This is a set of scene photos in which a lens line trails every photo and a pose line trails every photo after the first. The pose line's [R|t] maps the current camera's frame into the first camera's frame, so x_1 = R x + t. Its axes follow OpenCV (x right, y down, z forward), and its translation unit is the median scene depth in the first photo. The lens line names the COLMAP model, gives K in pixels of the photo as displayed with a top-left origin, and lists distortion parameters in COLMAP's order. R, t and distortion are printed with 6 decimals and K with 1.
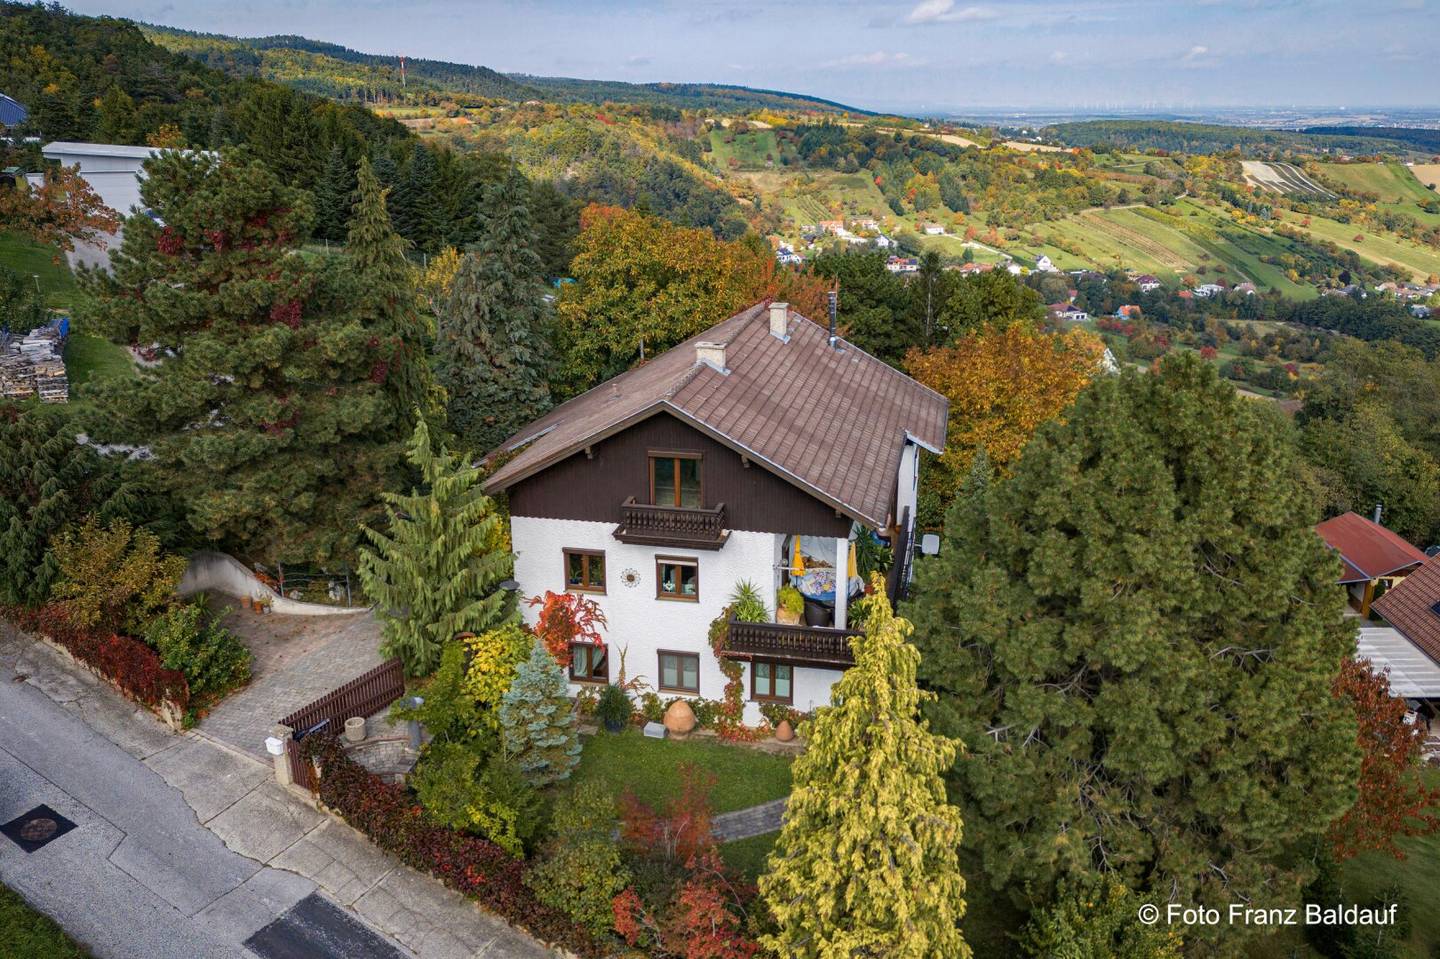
lens RADIAL K [[1186.1, 0, 720.0], [0, 1186.1, 479.5], [0, 0, 1]] dist [0.078787, -0.002158]
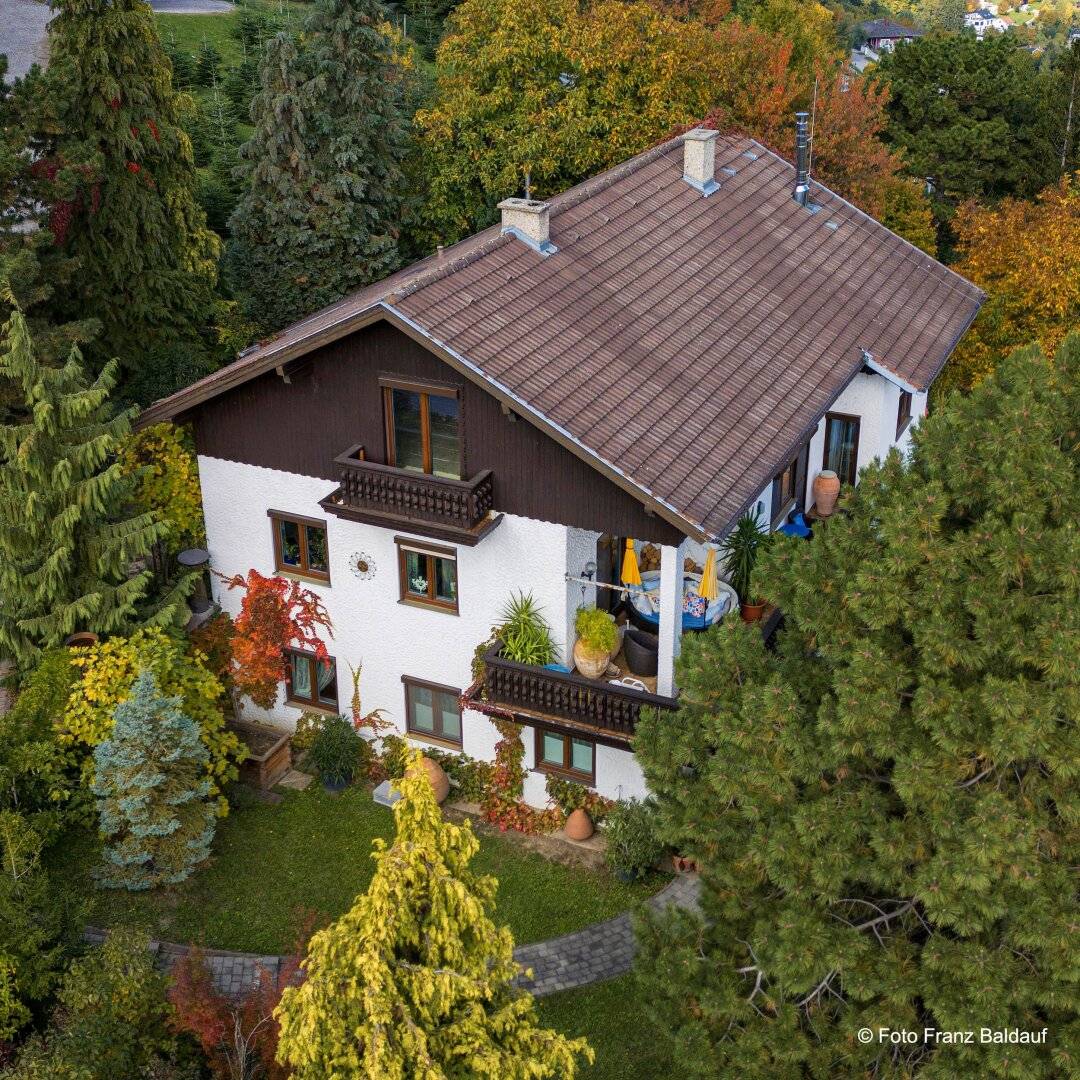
lens RADIAL K [[1514.1, 0, 541.5], [0, 1514.1, 494.3], [0, 0, 1]] dist [0.063138, -0.075801]
pose [[0.976137, 0.090795, -0.197266, 0.177143], [-0.066543, 0.989761, 0.126278, -0.065919], [0.206711, -0.110138, 0.972183, 0.215567]]
